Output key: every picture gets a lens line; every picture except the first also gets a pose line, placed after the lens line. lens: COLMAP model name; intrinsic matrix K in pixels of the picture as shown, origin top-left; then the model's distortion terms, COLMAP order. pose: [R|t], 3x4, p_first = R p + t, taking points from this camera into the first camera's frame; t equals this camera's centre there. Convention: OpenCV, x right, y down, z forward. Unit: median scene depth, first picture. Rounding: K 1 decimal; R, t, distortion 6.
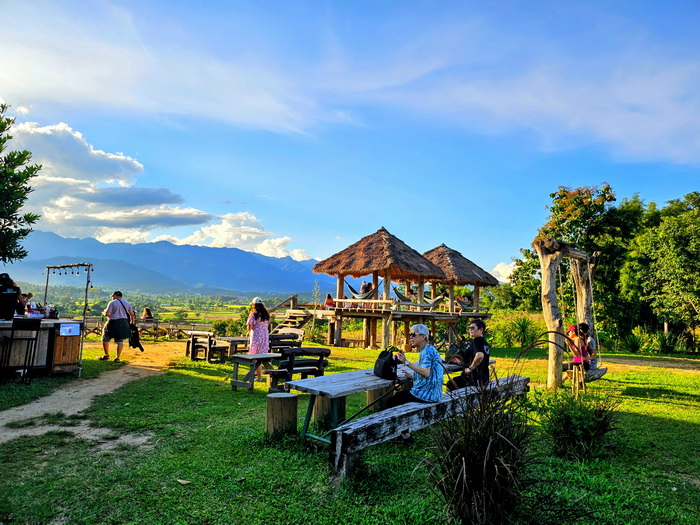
lens RADIAL K [[455.4, 0, 344.5], [0, 455.4, 271.8], [0, 0, 1]] dist [0.026606, -0.006379]
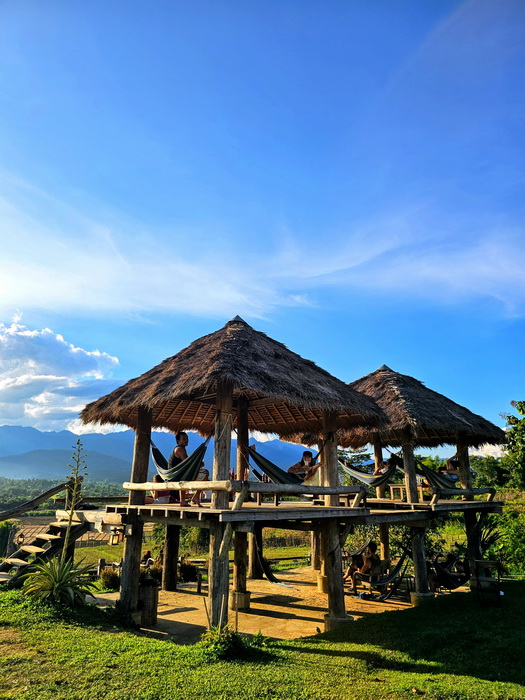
lens RADIAL K [[455.4, 0, 265.7], [0, 455.4, 366.0], [0, 0, 1]] dist [0.026606, -0.006379]
pose [[0.994278, -0.060693, -0.087909, 0.125562], [0.043086, 0.980863, -0.189872, 0.032159], [0.097750, 0.184998, 0.977865, 0.471748]]
